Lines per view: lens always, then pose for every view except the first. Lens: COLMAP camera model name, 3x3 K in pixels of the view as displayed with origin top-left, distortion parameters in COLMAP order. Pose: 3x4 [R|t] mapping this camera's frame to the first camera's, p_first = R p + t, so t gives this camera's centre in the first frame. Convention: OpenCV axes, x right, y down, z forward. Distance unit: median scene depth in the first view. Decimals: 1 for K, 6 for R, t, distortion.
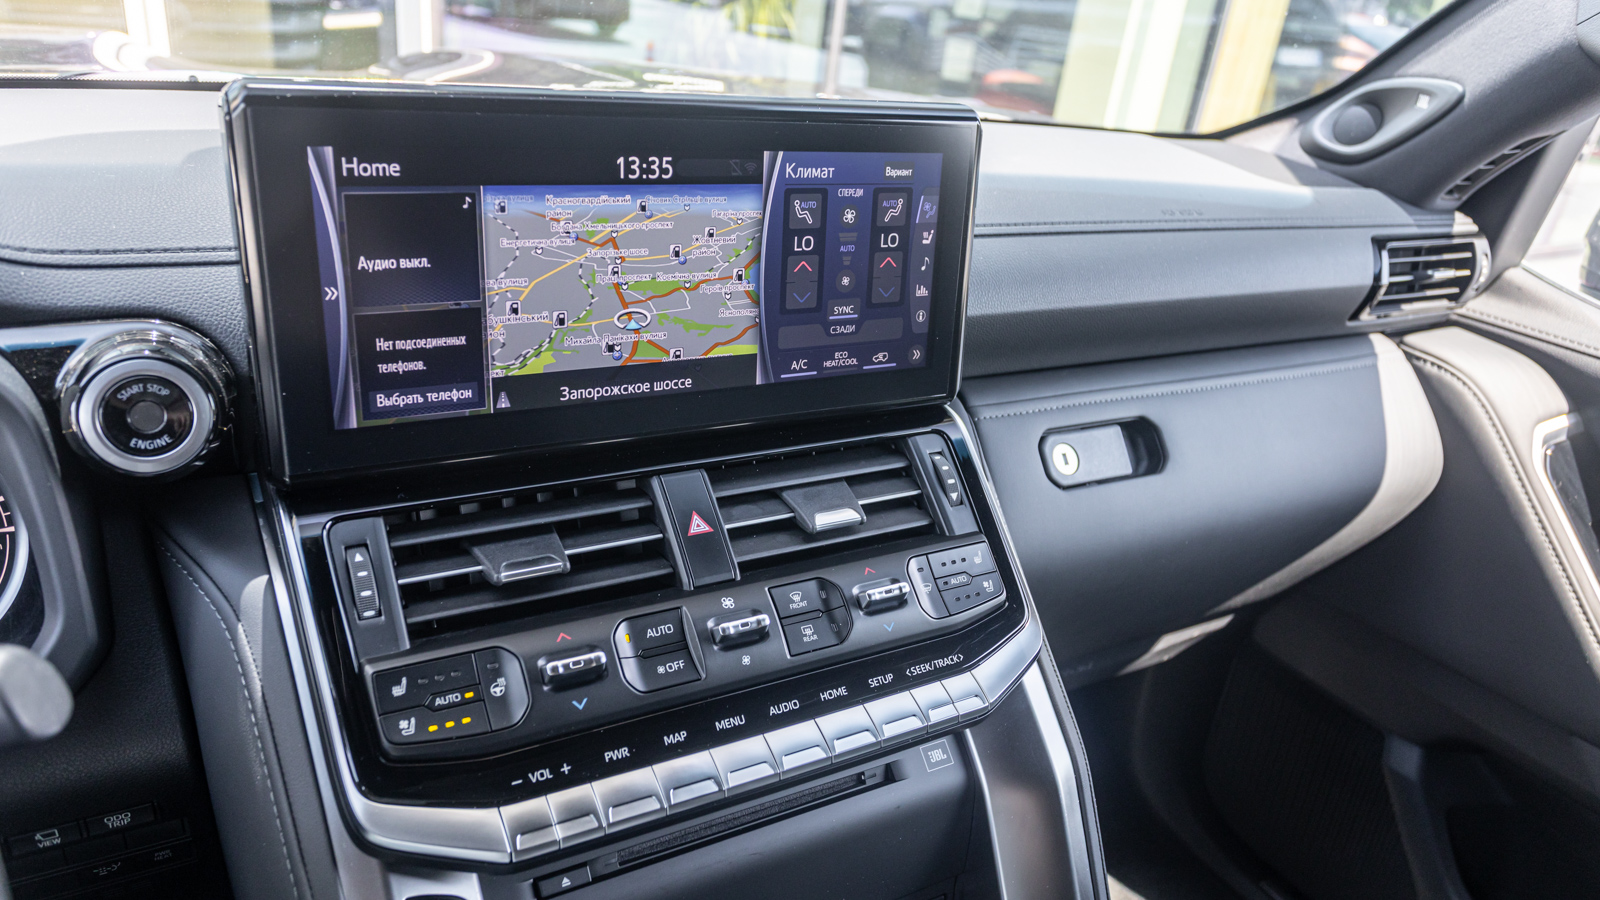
lens RADIAL K [[1082.3, 0, 795.7], [0, 1082.3, 443.4], [0, 0, 1]] dist [-0.004212, -0.002379]
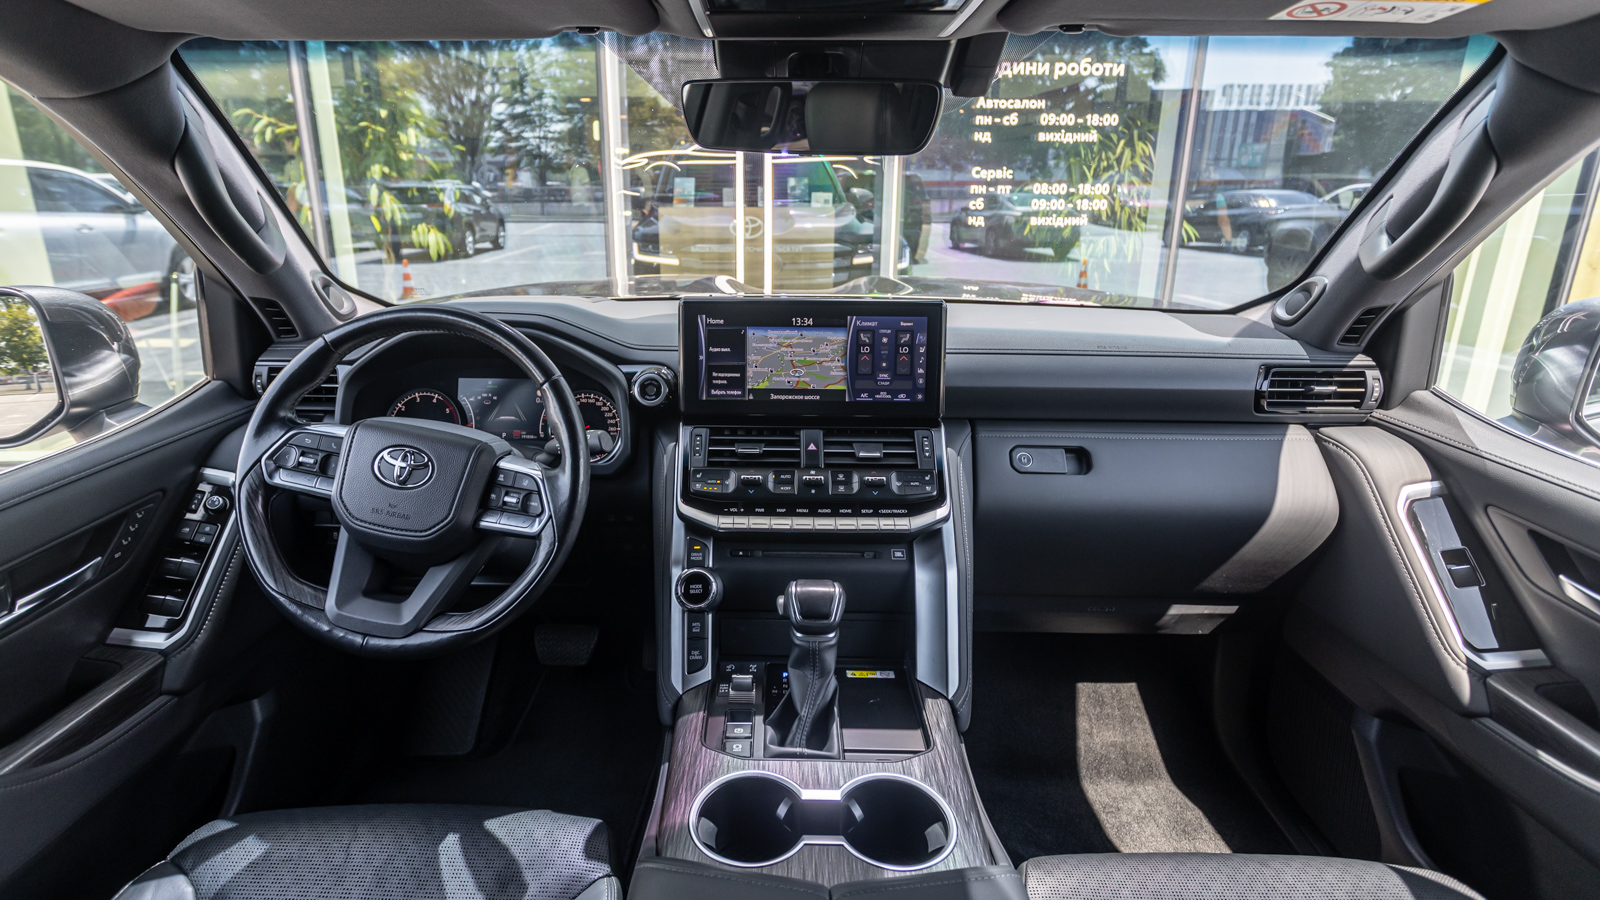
lens RADIAL K [[788.0, 0, 762.5], [0, 788.0, 386.6], [0, 0, 1]] dist [0.000483, 0.000814]
pose [[0.854859, 0.032954, -0.517813, 0.872505], [-0.135751, 0.977424, -0.161908, 0.278232], [0.500787, 0.208702, 0.840033, -0.817184]]
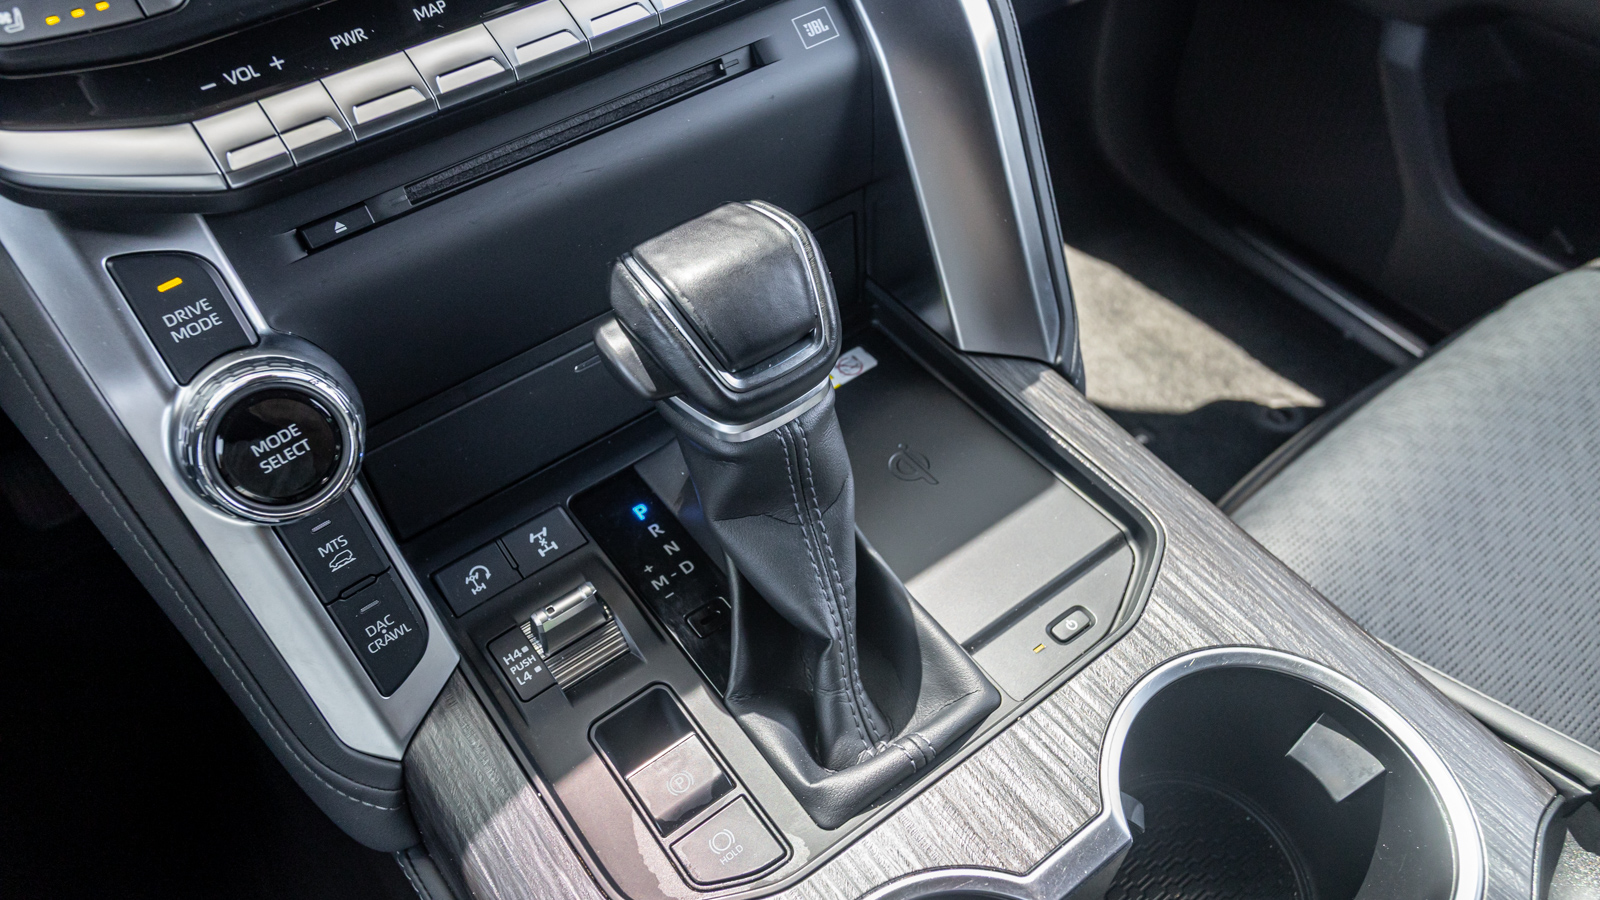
lens RADIAL K [[1160.3, 0, 792.6], [0, 1160.3, 453.9], [0, 0, 1]] dist [0.004710, 0.003690]
pose [[0.986310, -0.164901, 0.000008, 0.072800], [0.147955, 0.884971, 0.441516, 0.213694], [-0.072813, -0.435470, 0.897254, 0.151714]]
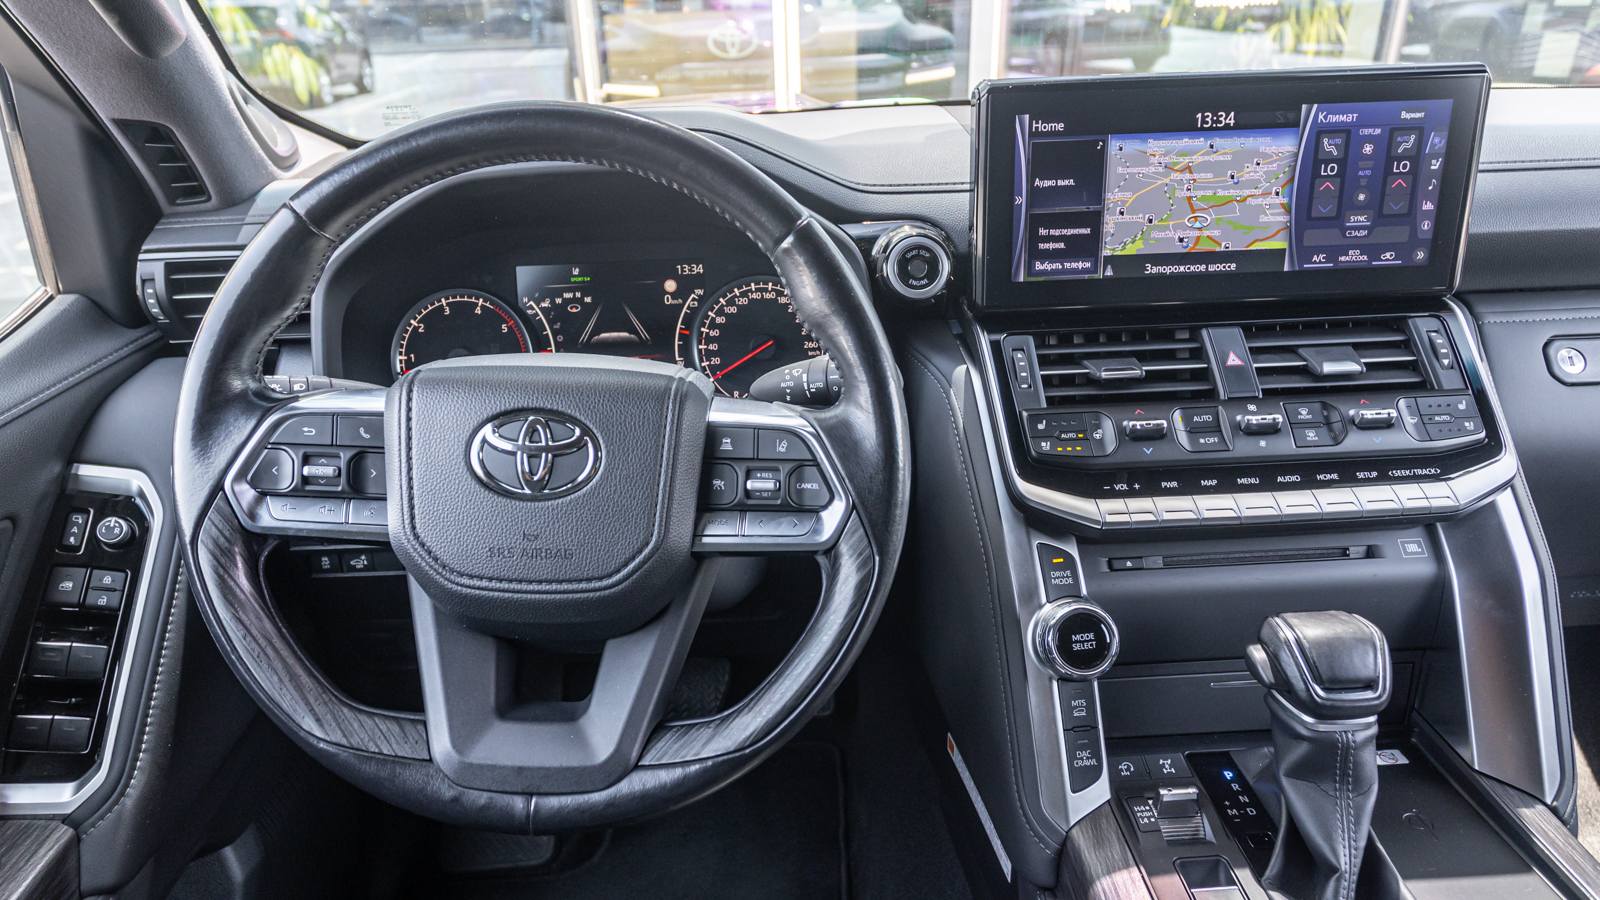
lens RADIAL K [[1018.7, 0, 779.3], [0, 1018.7, 442.3], [0, 0, 1]] dist [-0.003446, 0.003707]
pose [[0.880537, 0.068412, -0.469015, 0.025090], [-0.077586, 0.996986, -0.000237, 0.246225], [0.467585, 0.036598, 0.883190, -0.541774]]
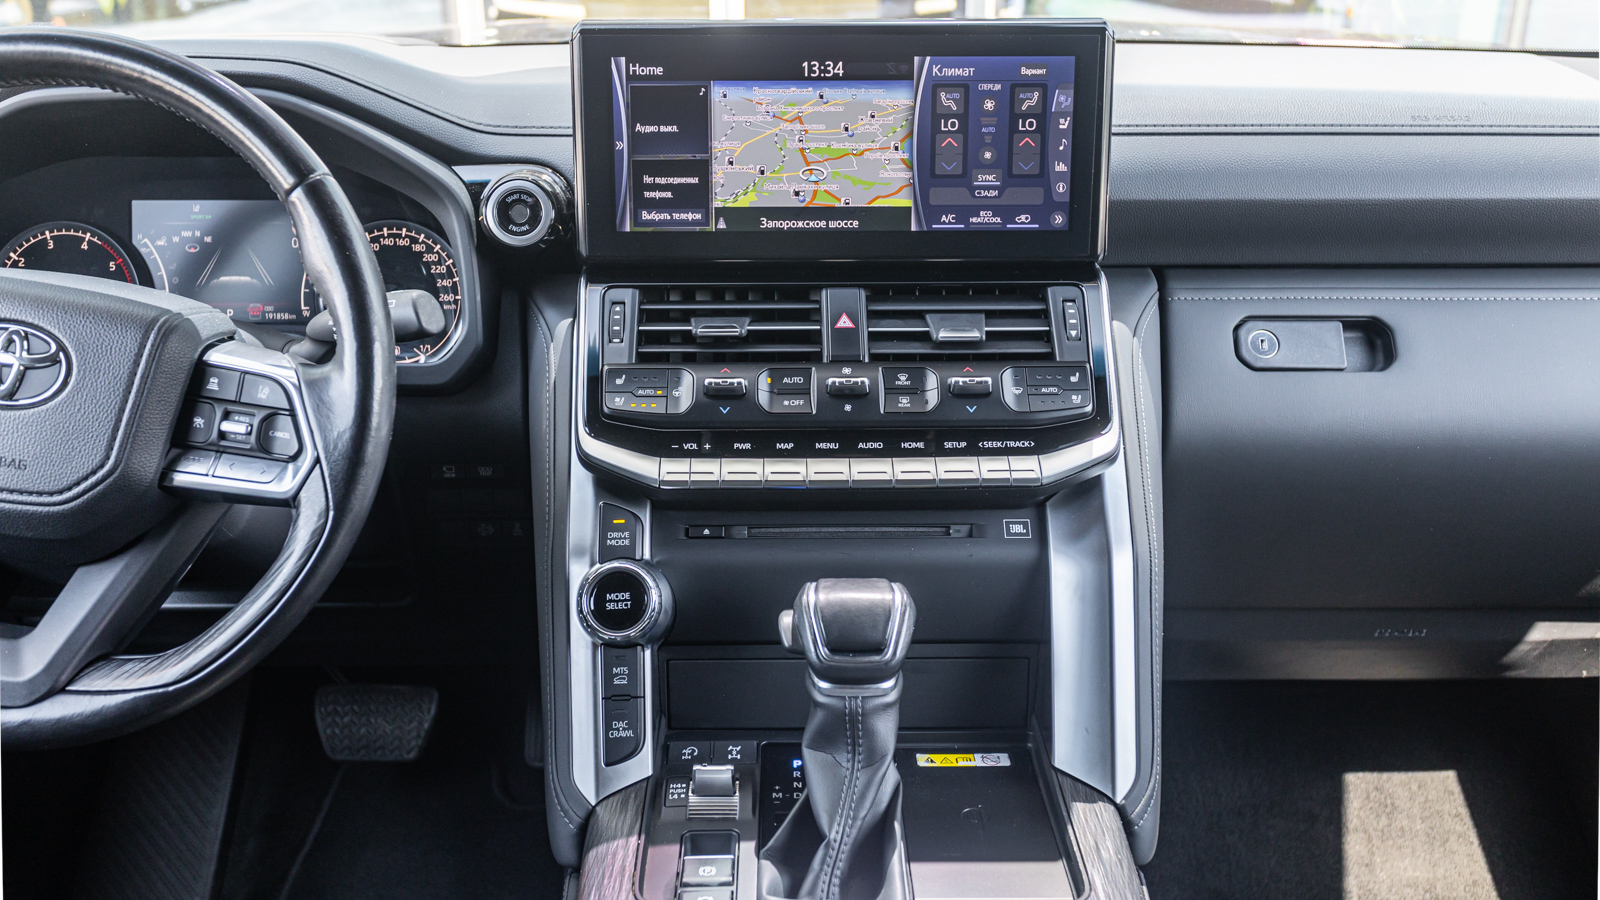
lens RADIAL K [[1447.9, 0, 779.3], [0, 1447.9, 392.5], [0, 0, 1]] dist [0.015094, 0.003533]
pose [[0.866565, 0.066459, -0.494619, 0.791728], [-0.118876, 0.990054, -0.075241, 0.326977], [0.484700, 0.124000, 0.865847, -0.661578]]
